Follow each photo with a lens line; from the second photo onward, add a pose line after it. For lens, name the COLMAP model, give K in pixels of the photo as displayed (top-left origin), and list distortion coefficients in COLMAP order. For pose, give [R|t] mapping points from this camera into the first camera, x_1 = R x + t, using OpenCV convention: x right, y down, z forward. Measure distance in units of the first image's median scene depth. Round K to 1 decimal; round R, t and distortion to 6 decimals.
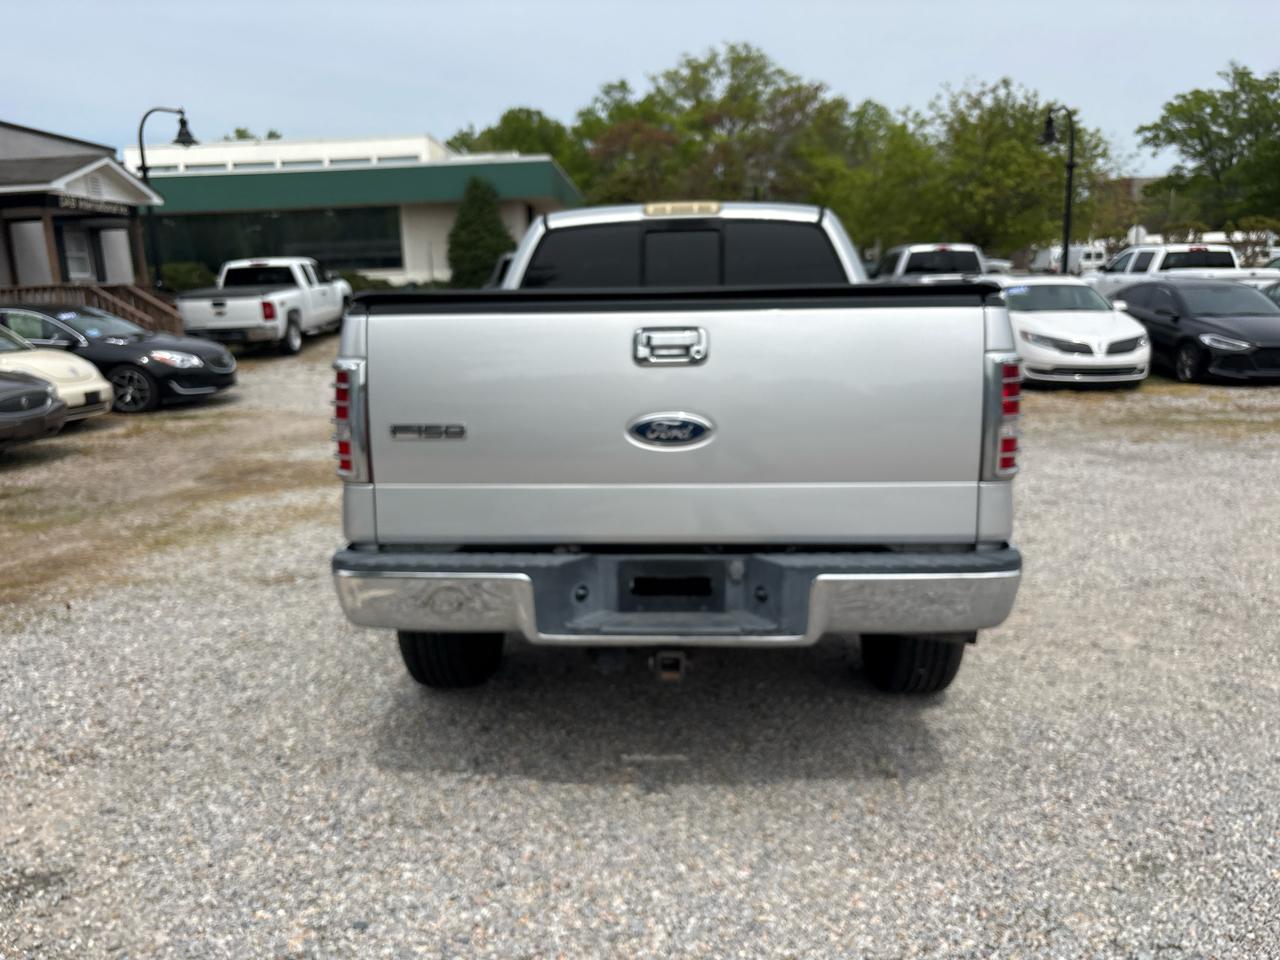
lens RADIAL K [[1001.7, 0, 664.2], [0, 1001.7, 481.4], [0, 0, 1]] dist [0.007148, 0.000365]
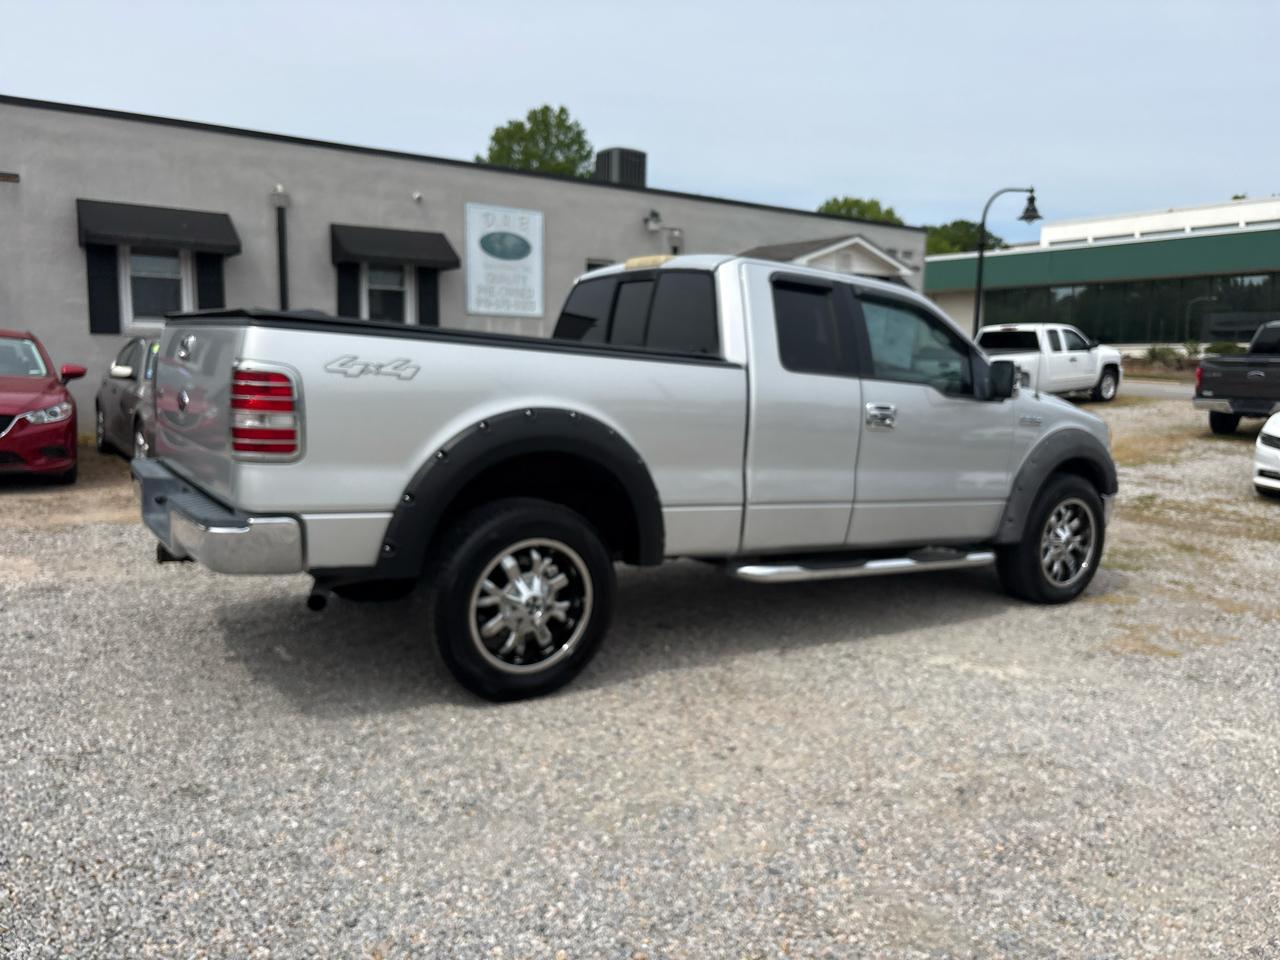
lens RADIAL K [[1003.3, 0, 640.0], [0, 1003.3, 480.0], [0, 0, 1]] dist [0.001892, 0.003550]
pose [[0.589652, 0.138647, -0.795668, 0.266326], [-0.193428, 0.980728, 0.027549, -0.018559], [0.784153, 0.137660, 0.605106, 0.099066]]
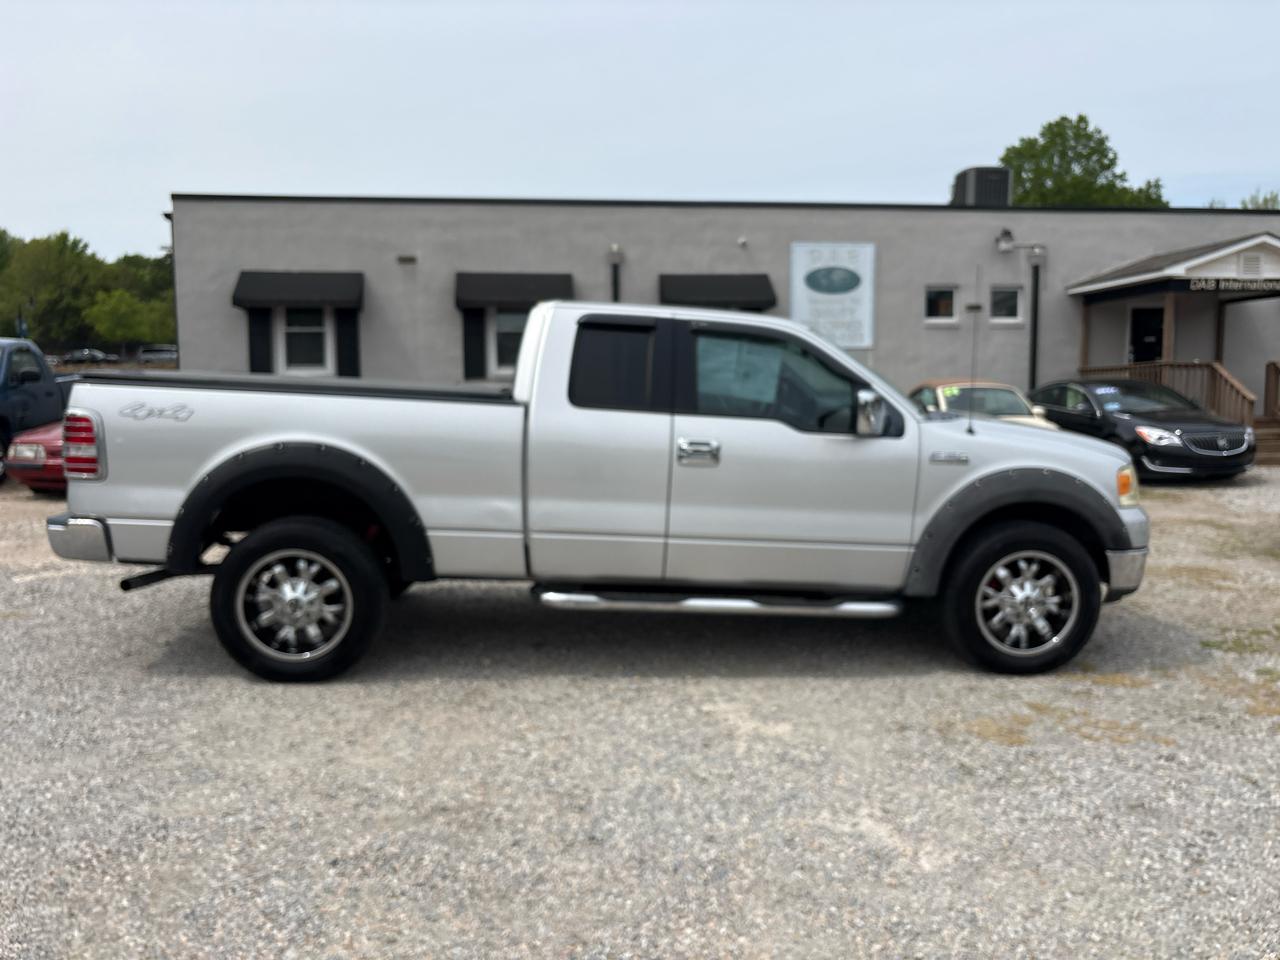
lens RADIAL K [[1000.5, 0, 628.1], [0, 1000.5, 473.7], [0, 0, 1]] dist [0.004083, 0.003922]
pose [[0.104091, 0.115880, -0.987794, 0.356297], [-0.190698, 0.977087, 0.094529, -0.060422], [0.976114, 0.178531, 0.123804, 0.278934]]
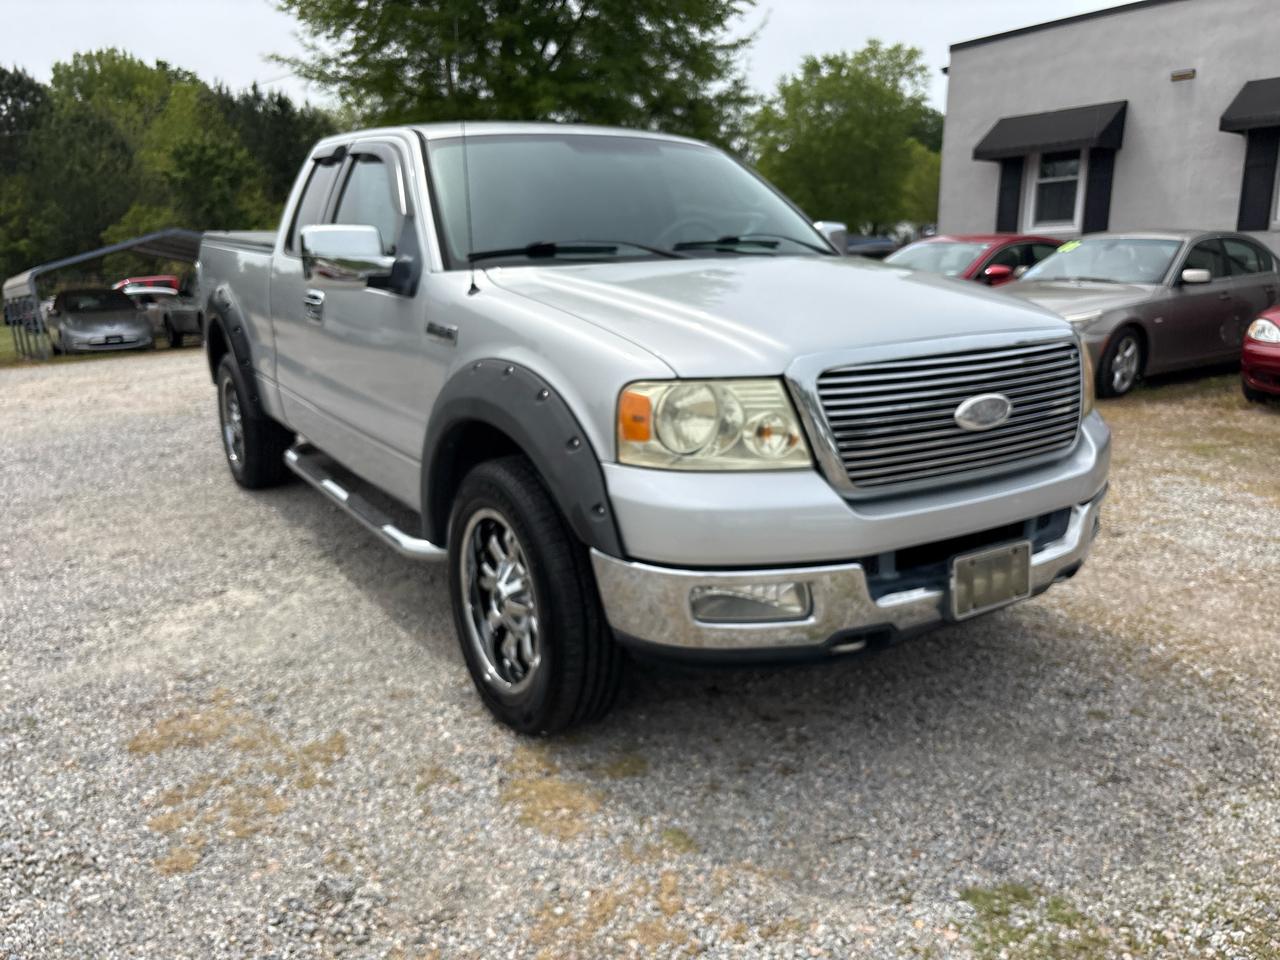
lens RADIAL K [[967.7, 0, 654.4], [0, 967.7, 494.0], [0, 0, 1]] dist [0.006016, 0.002902]
pose [[-0.811116, 0.175321, -0.557990, 0.139764], [-0.073455, 0.915928, 0.394563, -0.100581], [0.580254, 0.361024, -0.730046, 0.573042]]
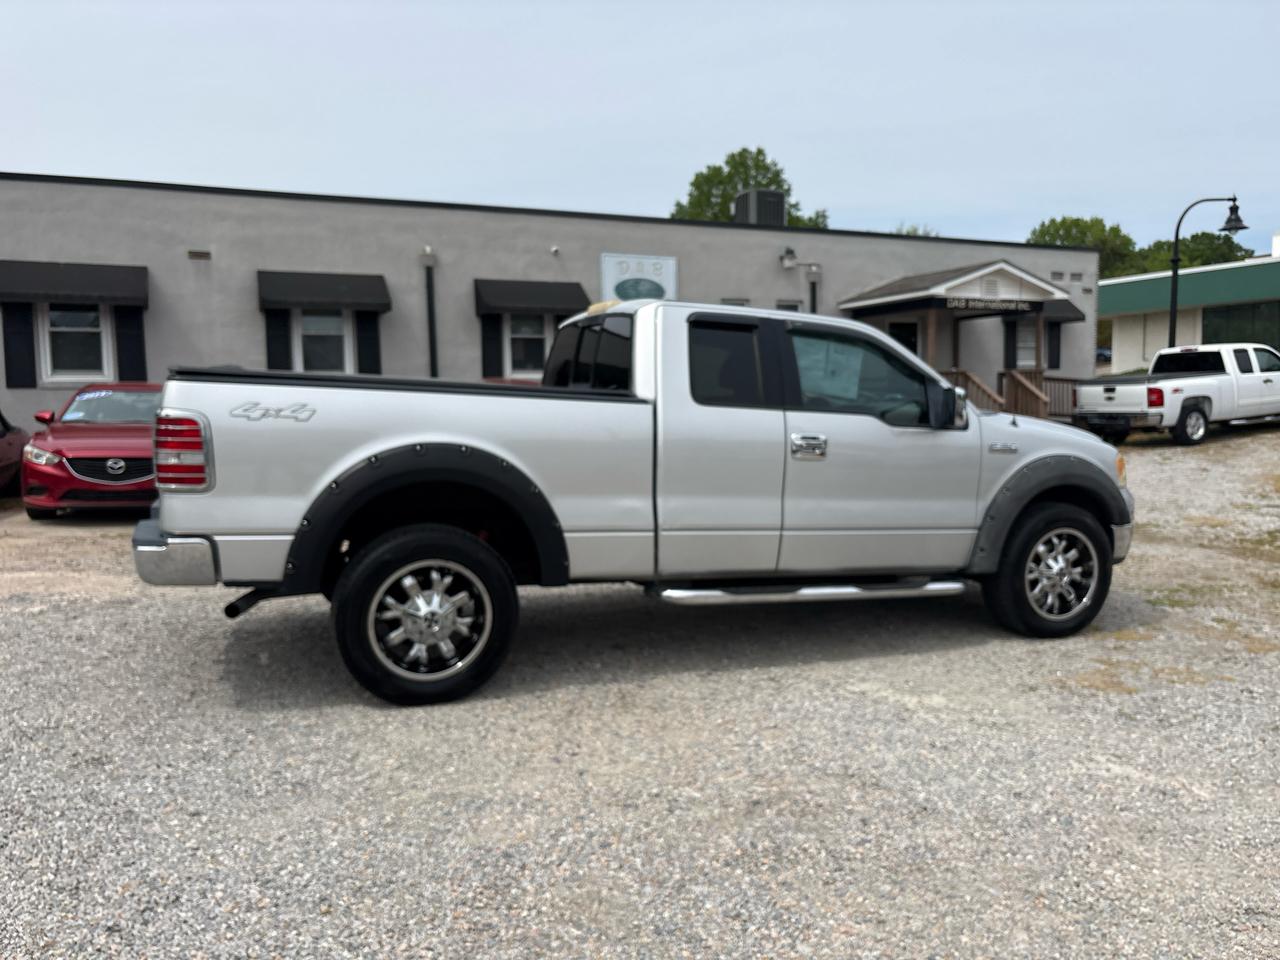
lens RADIAL K [[1000.5, 0, 628.1], [0, 1000.5, 473.7], [0, 0, 1]] dist [0.004083, 0.003922]
pose [[0.398036, 0.098835, -0.912030, 0.326040], [-0.181188, 0.983065, 0.027457, -0.032818], [0.899299, 0.154320, 0.409203, 0.159531]]
